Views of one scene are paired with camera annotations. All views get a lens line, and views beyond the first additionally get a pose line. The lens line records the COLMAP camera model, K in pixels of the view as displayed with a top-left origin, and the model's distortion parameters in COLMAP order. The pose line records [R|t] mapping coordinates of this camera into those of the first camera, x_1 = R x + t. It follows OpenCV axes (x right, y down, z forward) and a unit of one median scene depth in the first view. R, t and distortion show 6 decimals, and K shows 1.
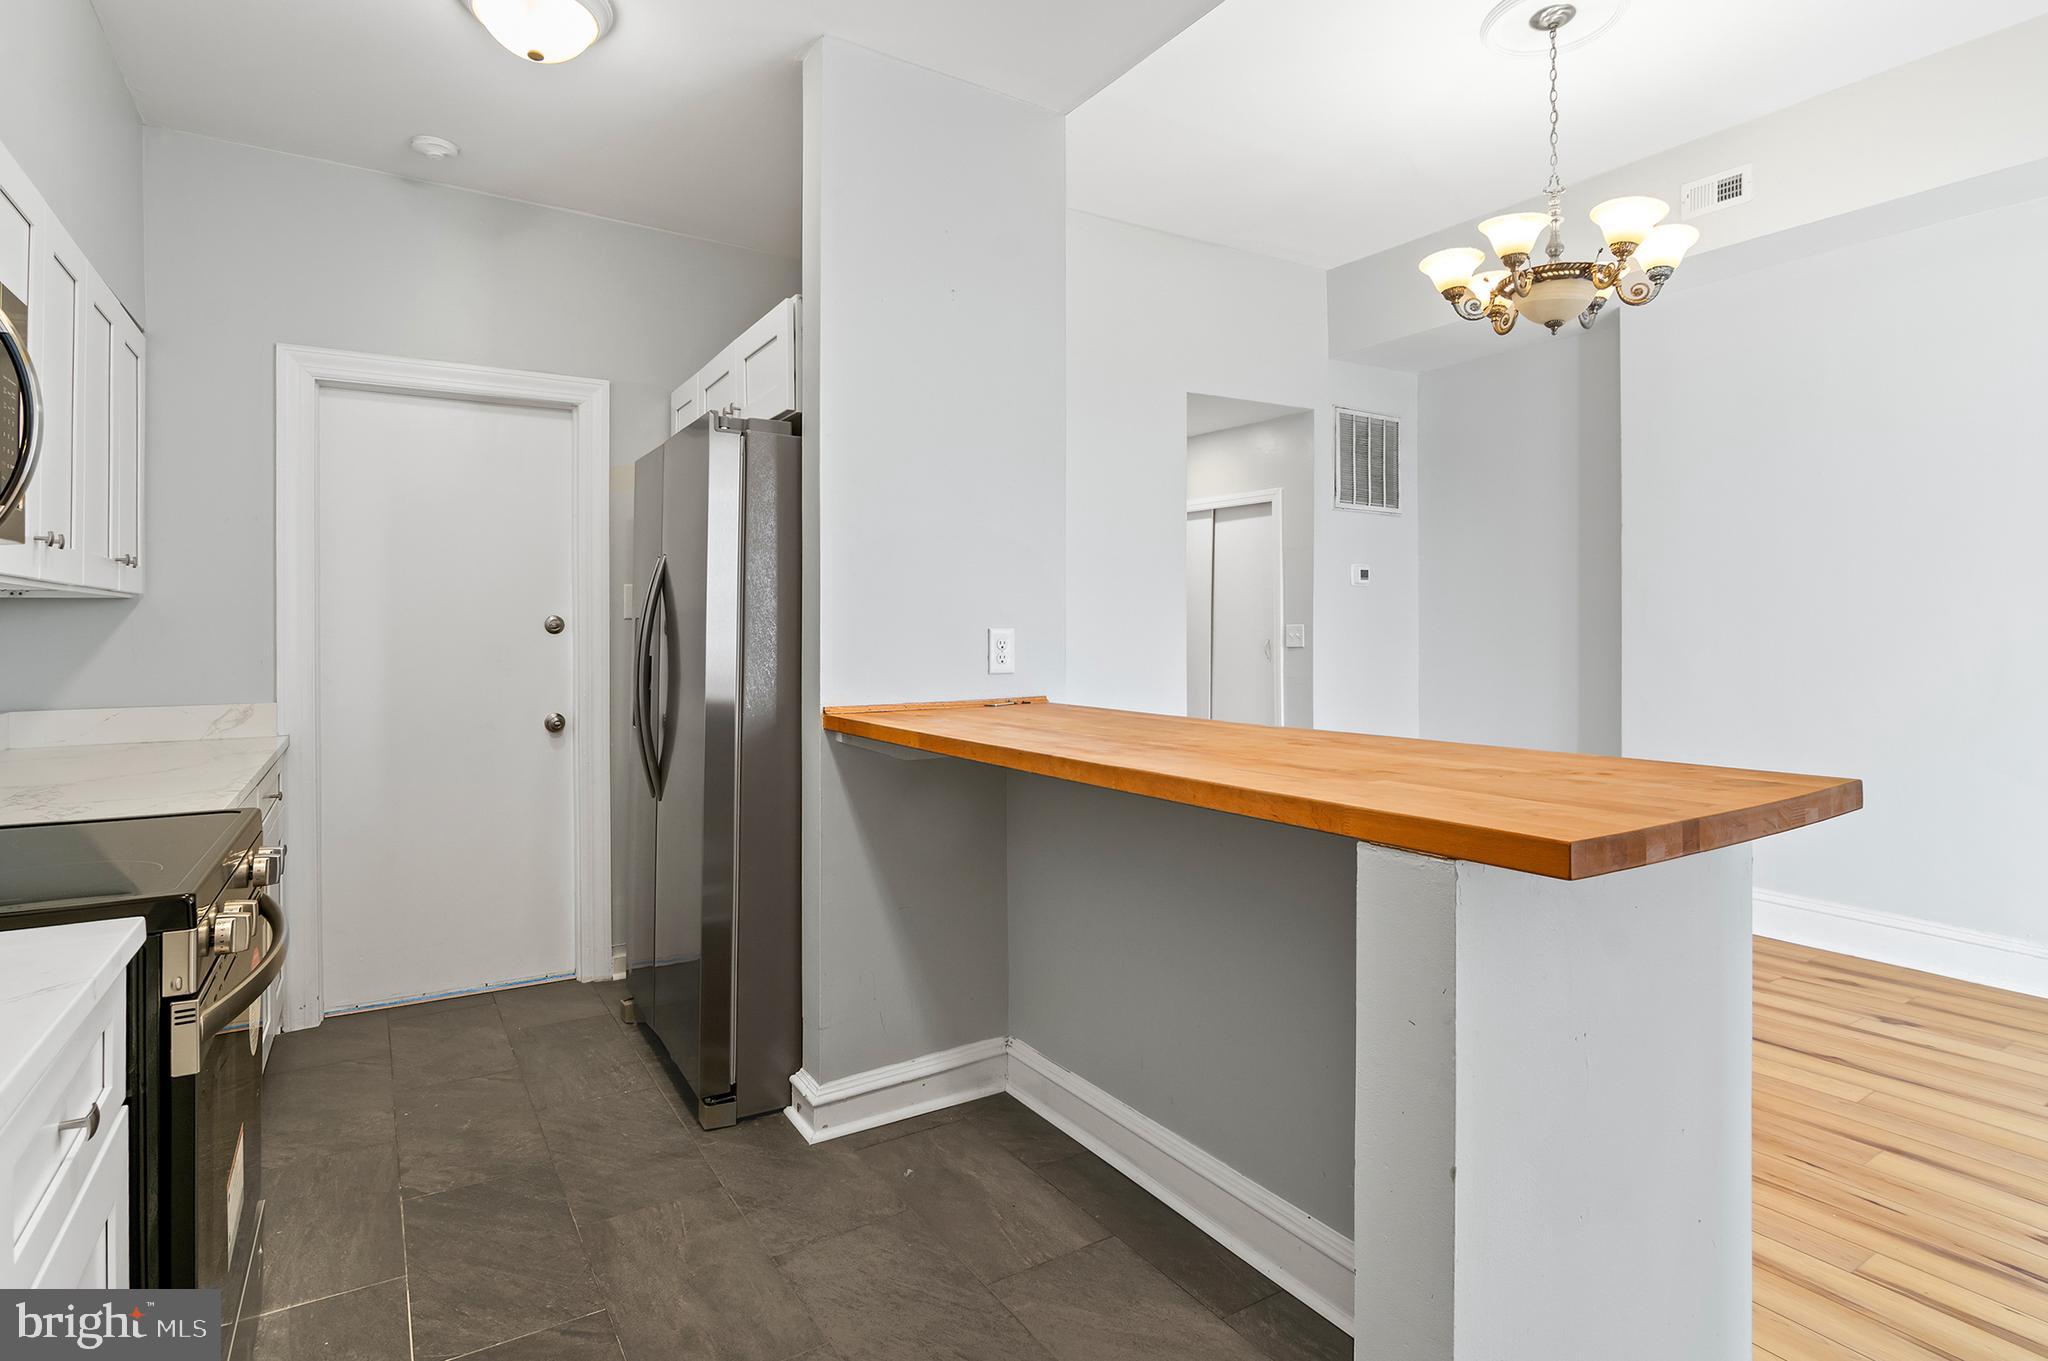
lens RADIAL K [[1074.6, 0, 1069.2], [0, 1074.6, 624.6], [0, 0, 1]] dist [-0.011037, -0.001904]
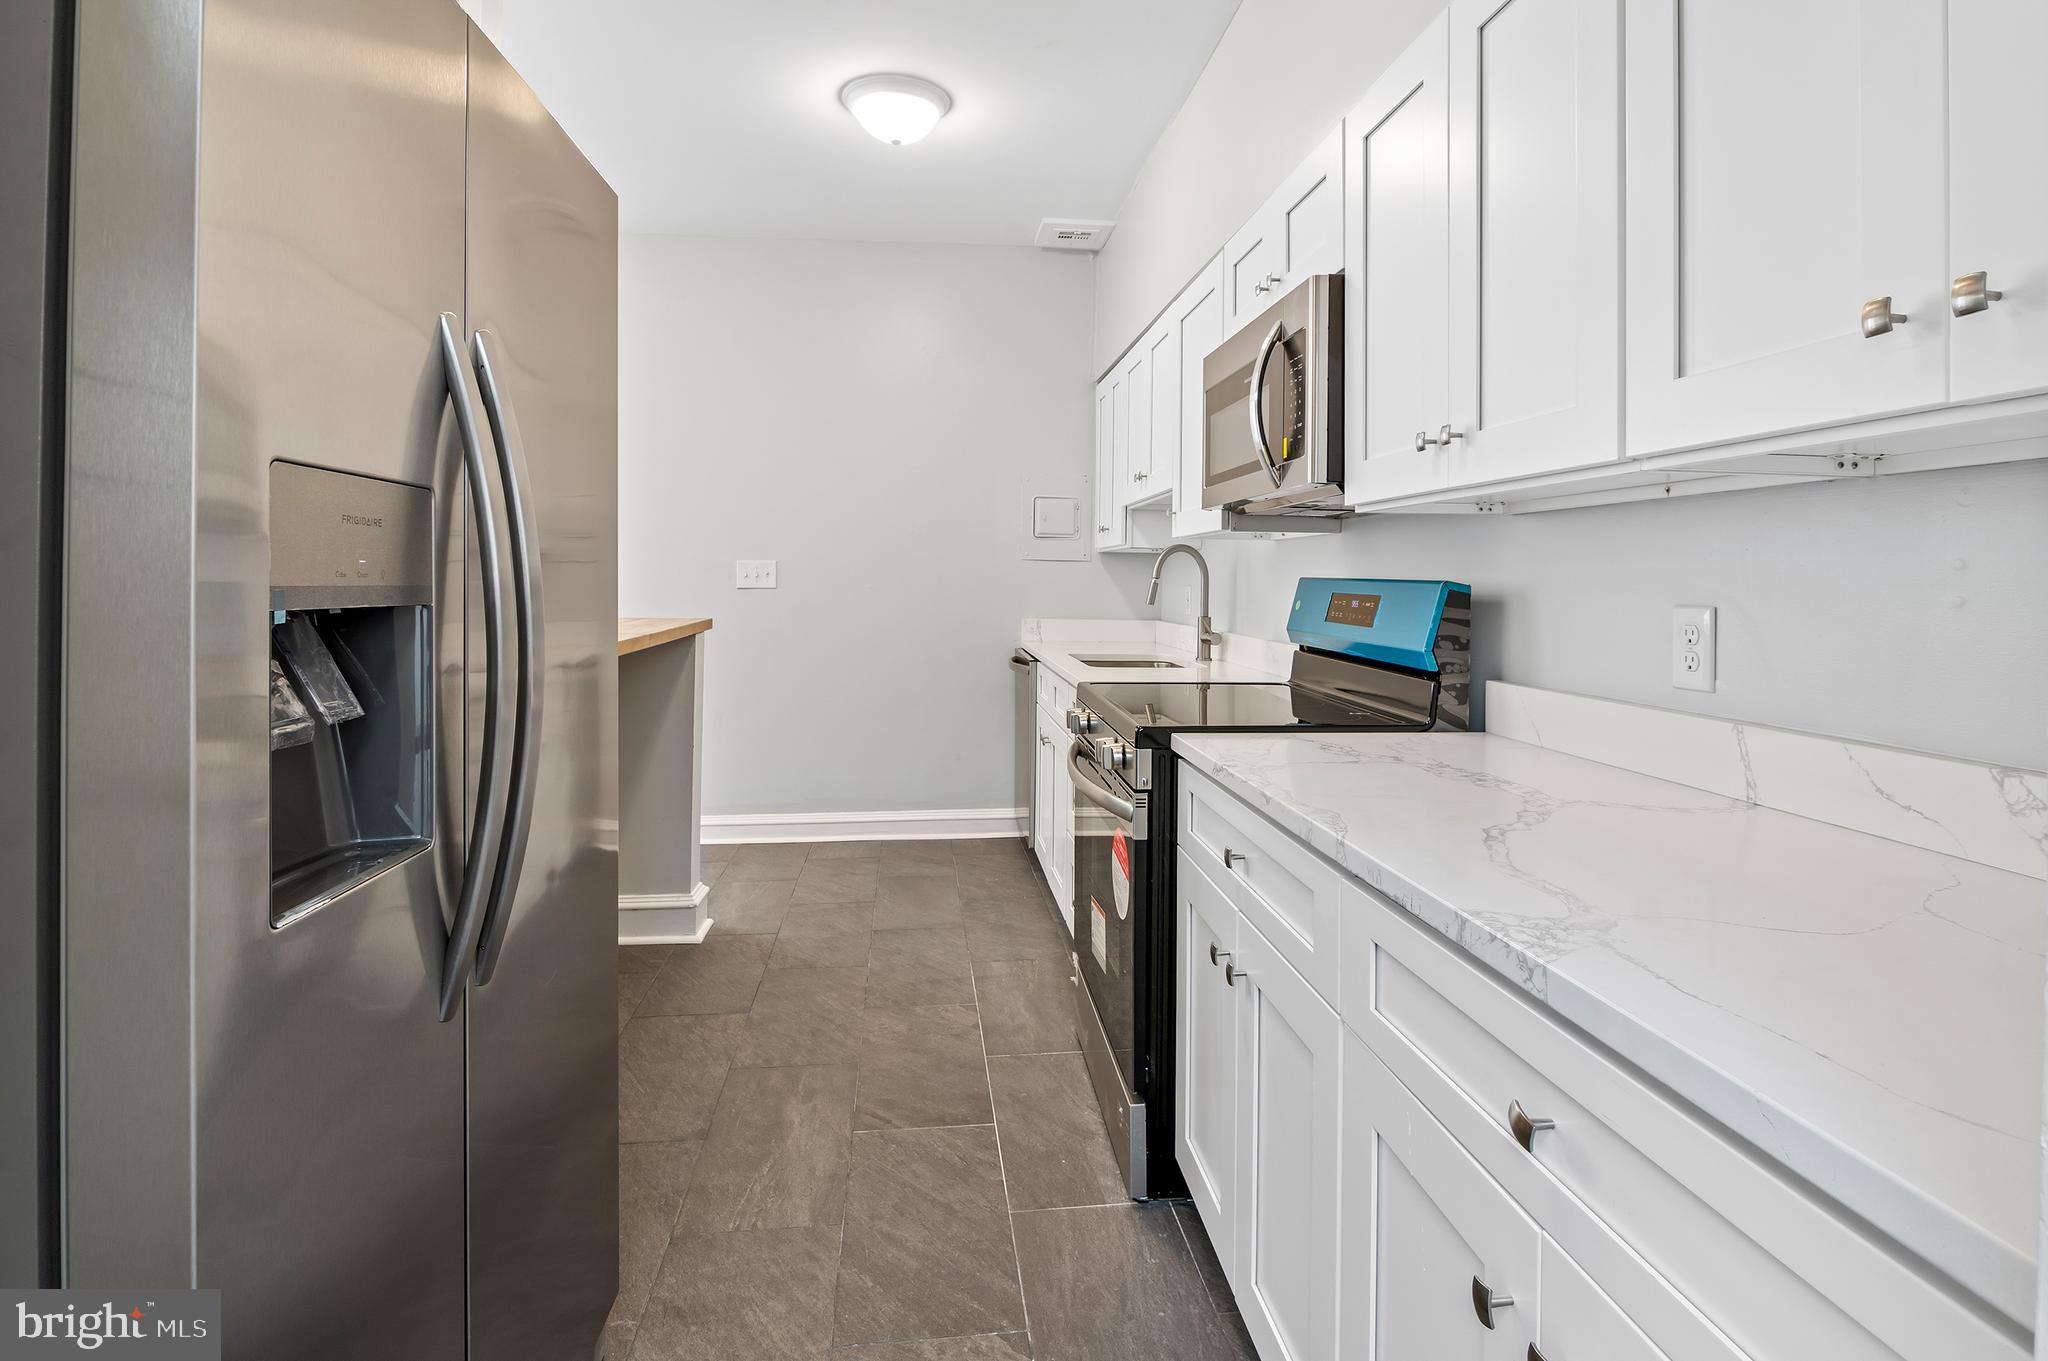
lens RADIAL K [[1074.6, 0, 1069.2], [0, 1074.6, 624.6], [0, 0, 1]] dist [-0.011037, -0.001904]
pose [[-0.907275, -0.028575, 0.419566, -0.819041], [-0.015284, 0.999270, 0.035004, 0.031338], [-0.420260, 0.025346, -0.907050, 1.420039]]
